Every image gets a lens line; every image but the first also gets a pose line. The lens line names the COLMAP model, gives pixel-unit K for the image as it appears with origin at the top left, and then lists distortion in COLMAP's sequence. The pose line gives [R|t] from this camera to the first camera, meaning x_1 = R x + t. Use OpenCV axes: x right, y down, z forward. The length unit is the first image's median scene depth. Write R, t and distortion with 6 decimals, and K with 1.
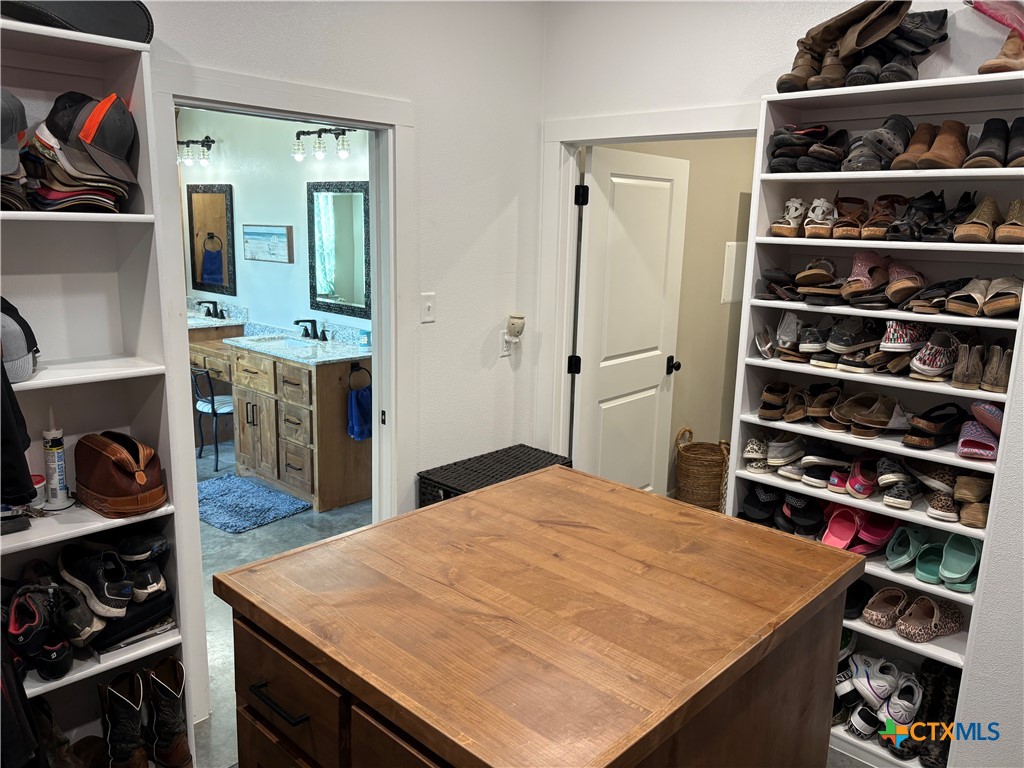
lens RADIAL K [[781.2, 0, 512.8], [0, 781.2, 379.0], [0, 0, 1]] dist [0.042368, -0.047472]
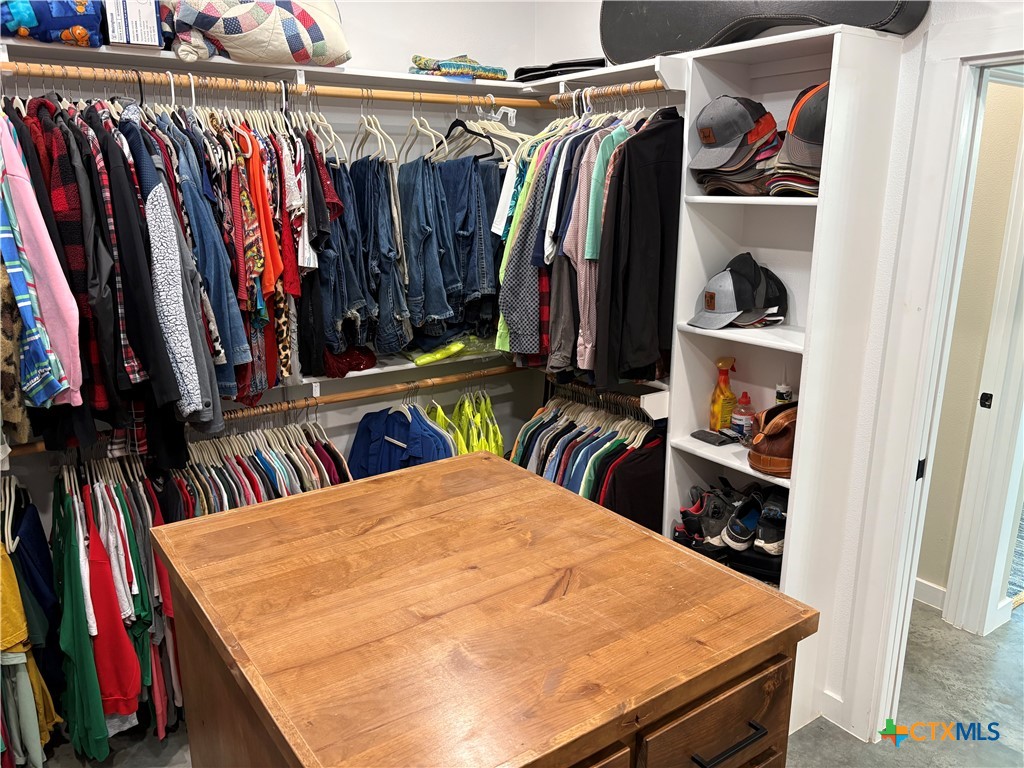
lens RADIAL K [[781.2, 0, 510.5], [0, 781.2, 382.6], [0, 0, 1]] dist [0.042368, -0.047472]
pose [[-0.185556, 0.219175, -0.957878, 0.584197], [-0.206924, 0.944233, 0.256138, -0.148029], [0.960599, 0.245736, -0.129855, 0.739238]]
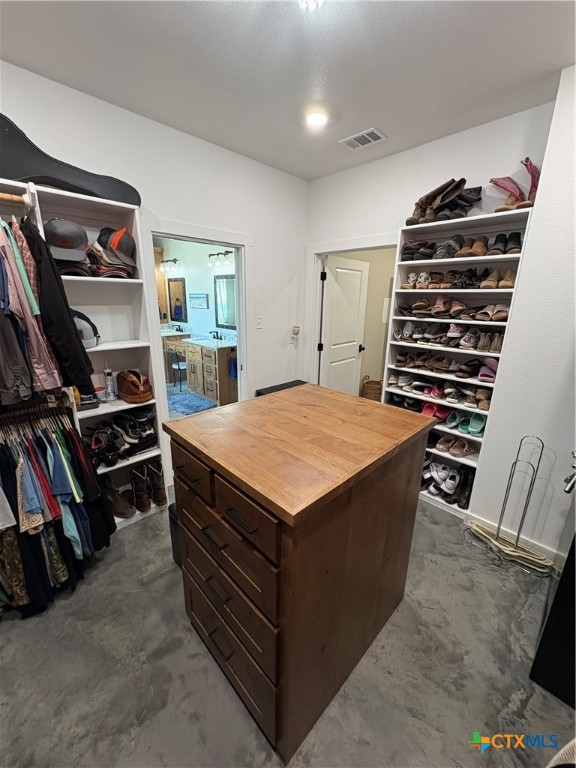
lens RADIAL K [[306.6, 0, 287.9], [0, 306.6, 381.5], [0, 0, 1]] dist [-0.001006, 0.000341]
pose [[0.999133, 0.001832, -0.041581, 0.027777], [0.001027, 0.997642, 0.068619, 0.036221], [0.041608, -0.068603, 0.996776, 0.051654]]
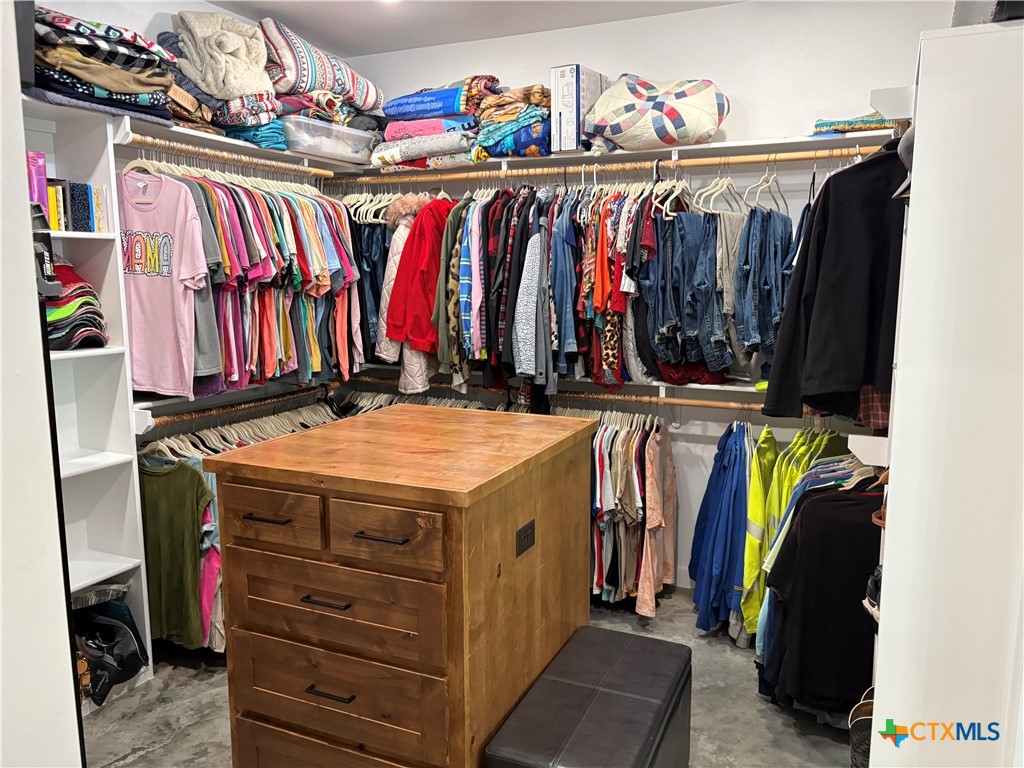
lens RADIAL K [[781.2, 0, 514.0], [0, 781.2, 389.4], [0, 0, 1]] dist [0.042368, -0.047472]
pose [[-0.944423, 0.026621, -0.327653, 0.279295], [-0.088974, 0.938815, 0.332732, -0.257015], [0.316463, 0.343392, -0.884270, 1.547635]]
